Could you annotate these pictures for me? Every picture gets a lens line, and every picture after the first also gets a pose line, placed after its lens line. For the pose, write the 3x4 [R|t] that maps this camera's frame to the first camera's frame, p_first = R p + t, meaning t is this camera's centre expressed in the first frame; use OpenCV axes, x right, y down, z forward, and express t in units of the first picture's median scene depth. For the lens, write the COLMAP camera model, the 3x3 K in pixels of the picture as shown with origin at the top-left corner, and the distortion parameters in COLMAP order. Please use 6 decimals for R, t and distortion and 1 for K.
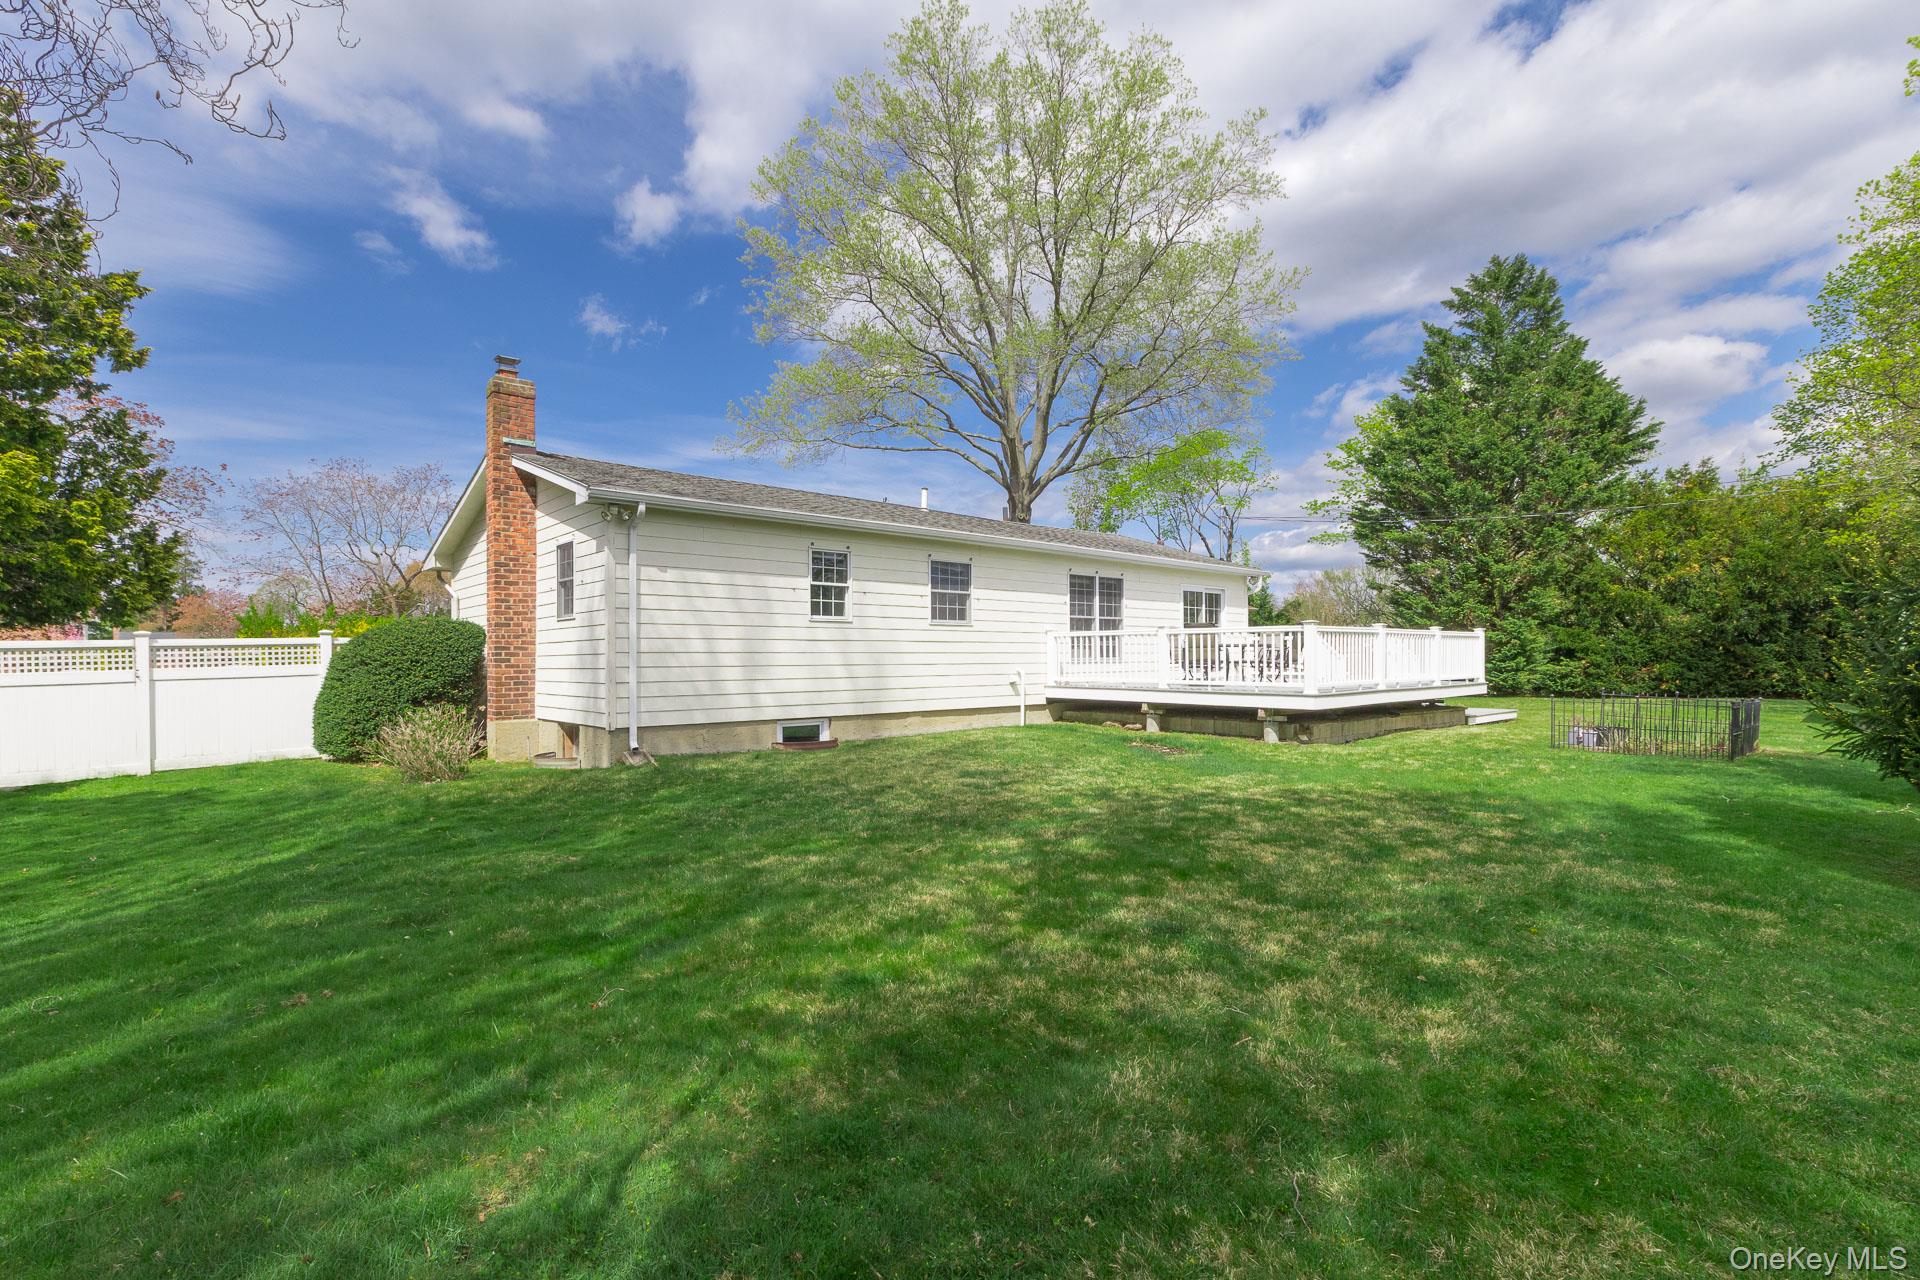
lens RADIAL K [[859.4, 0, 959.7], [0, 859.4, 639.9], [0, 0, 1]] dist [0.008787, -0.000262]
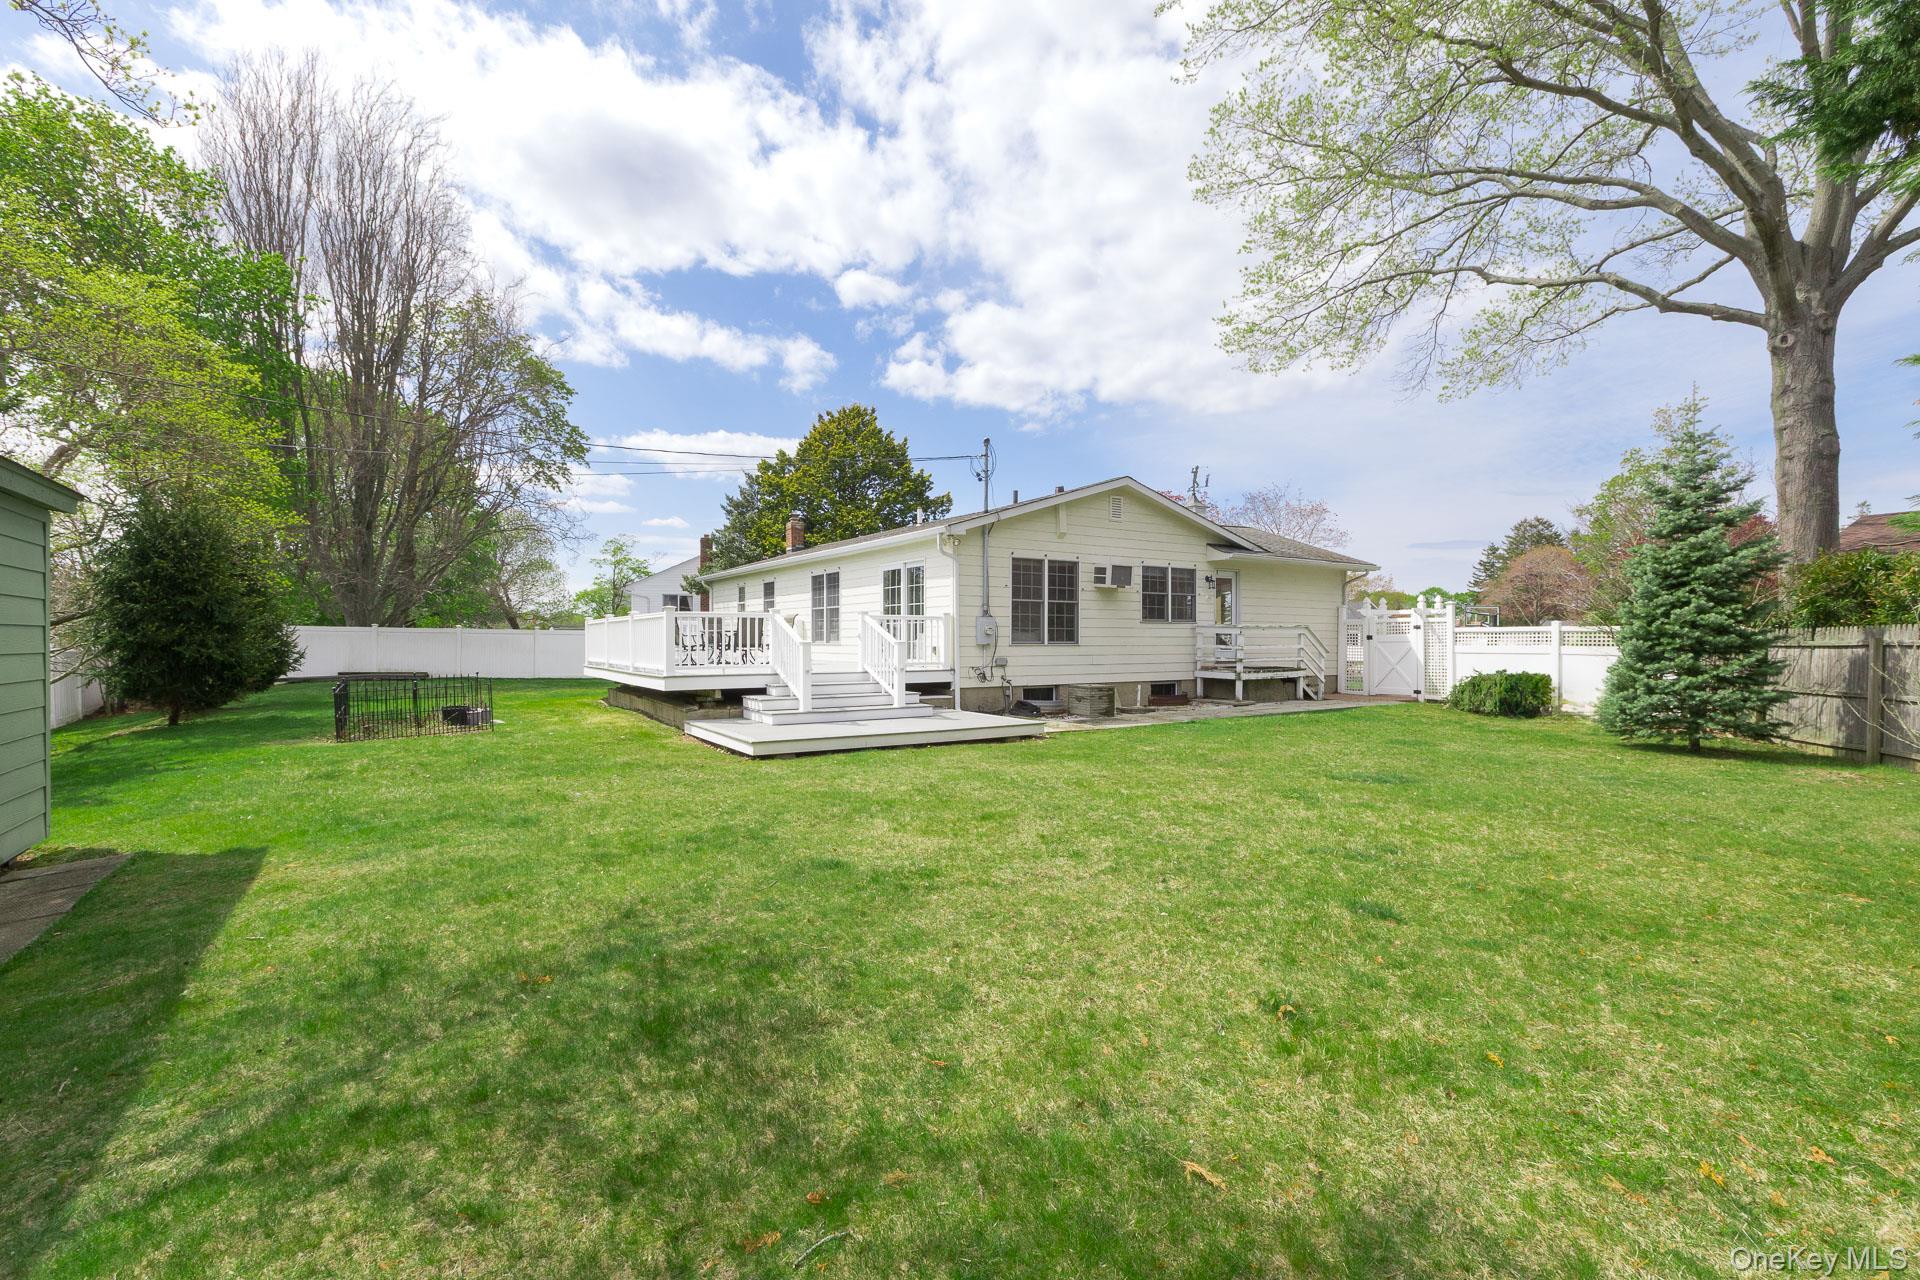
lens RADIAL K [[859.4, 0, 977.6], [0, 859.4, 651.3], [0, 0, 1]] dist [0.008787, -0.000262]
pose [[-0.167627, 0.006833, -0.985827, 1.306603], [0.000913, 0.999977, 0.006776, 0.026894], [0.985850, 0.000236, -0.167630, 1.405413]]
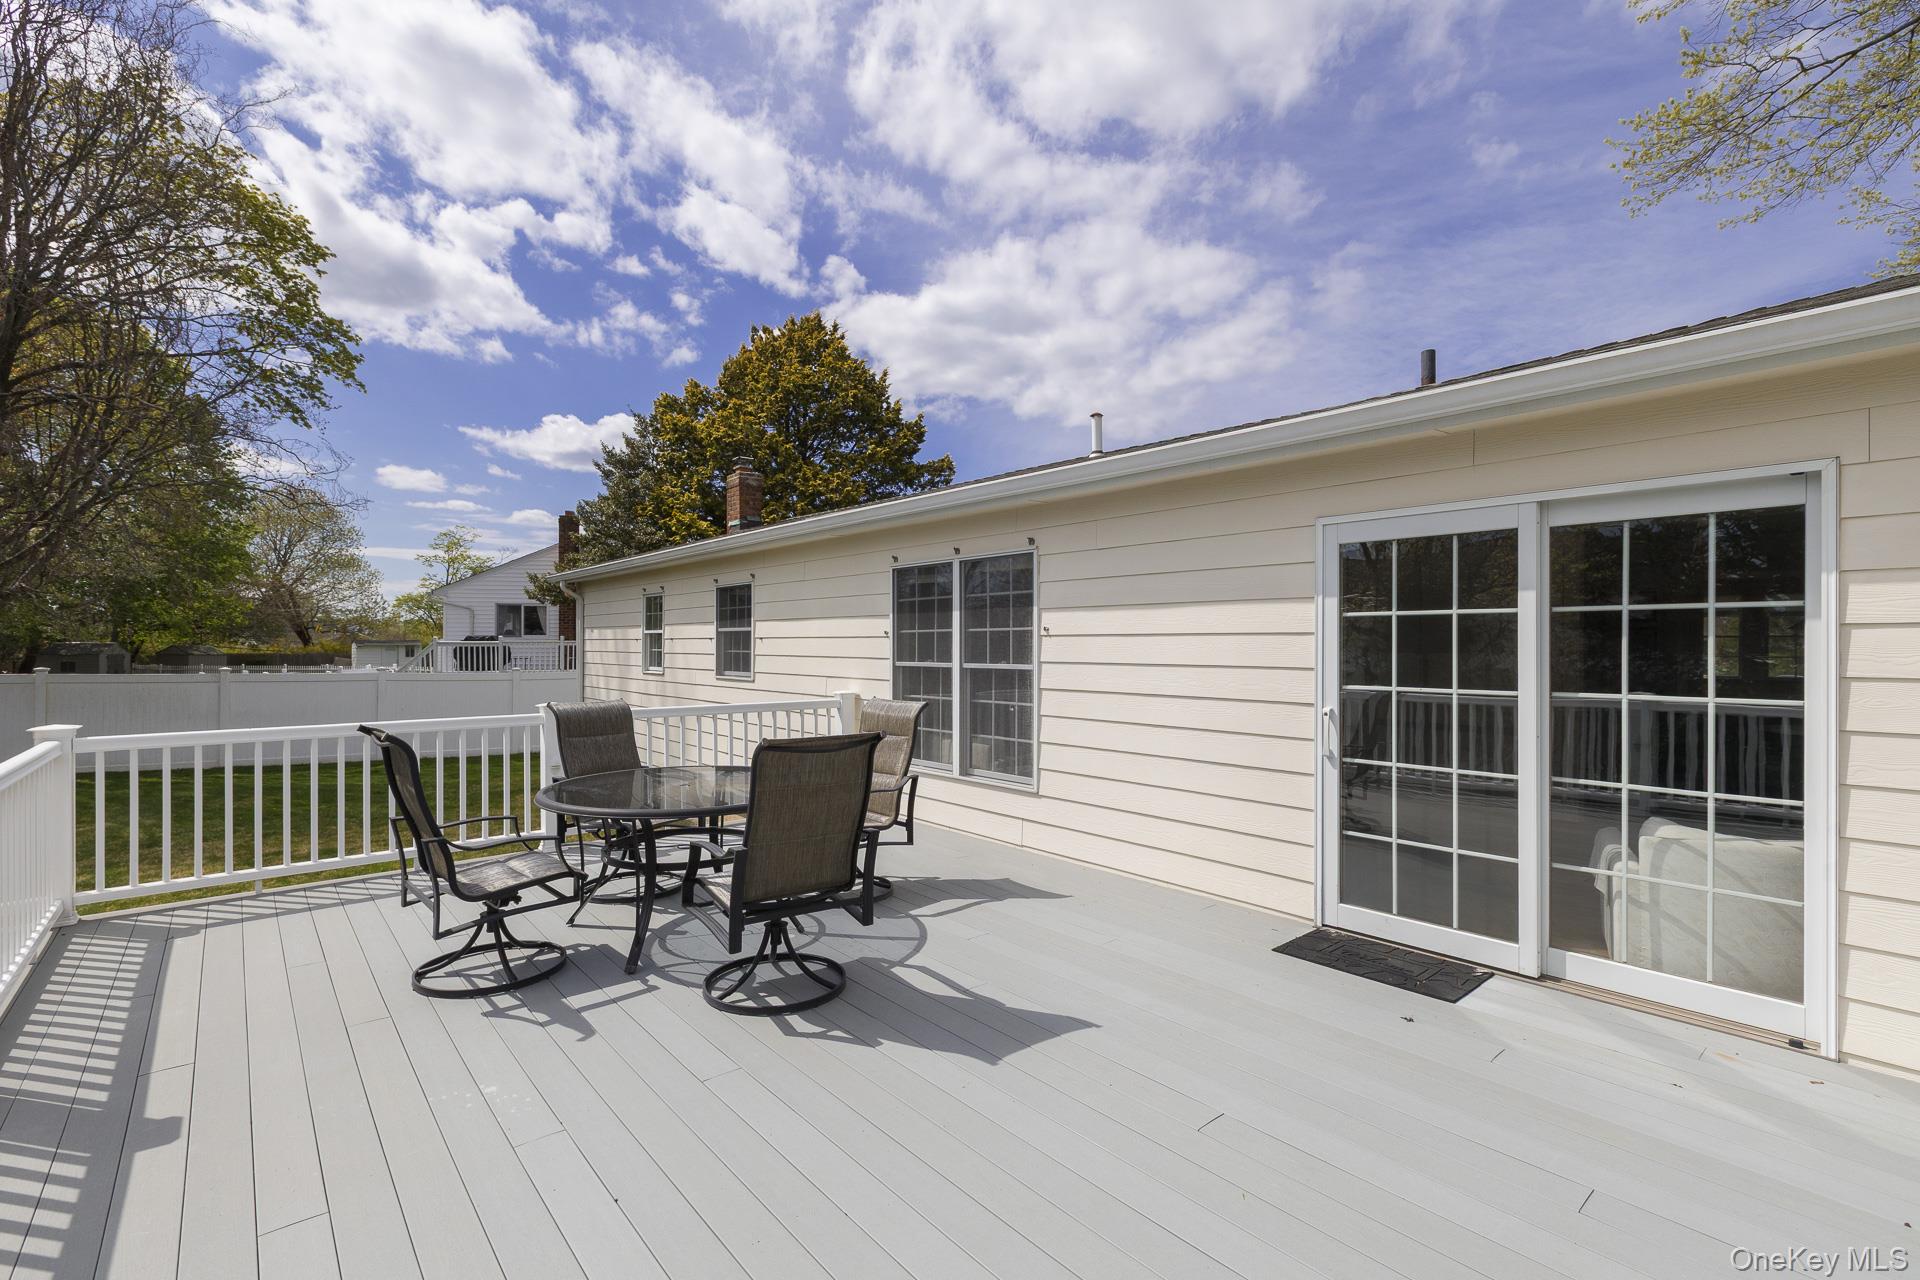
lens RADIAL K [[859.4, 0, 958.8], [0, 859.4, 650.0], [0, 0, 1]] dist [0.008787, -0.000262]
pose [[-0.045490, -0.003048, -0.998960, 0.549904], [-0.000029, 0.999995, -0.003050, -0.031924], [0.998965, -0.000110, -0.045490, 1.013146]]
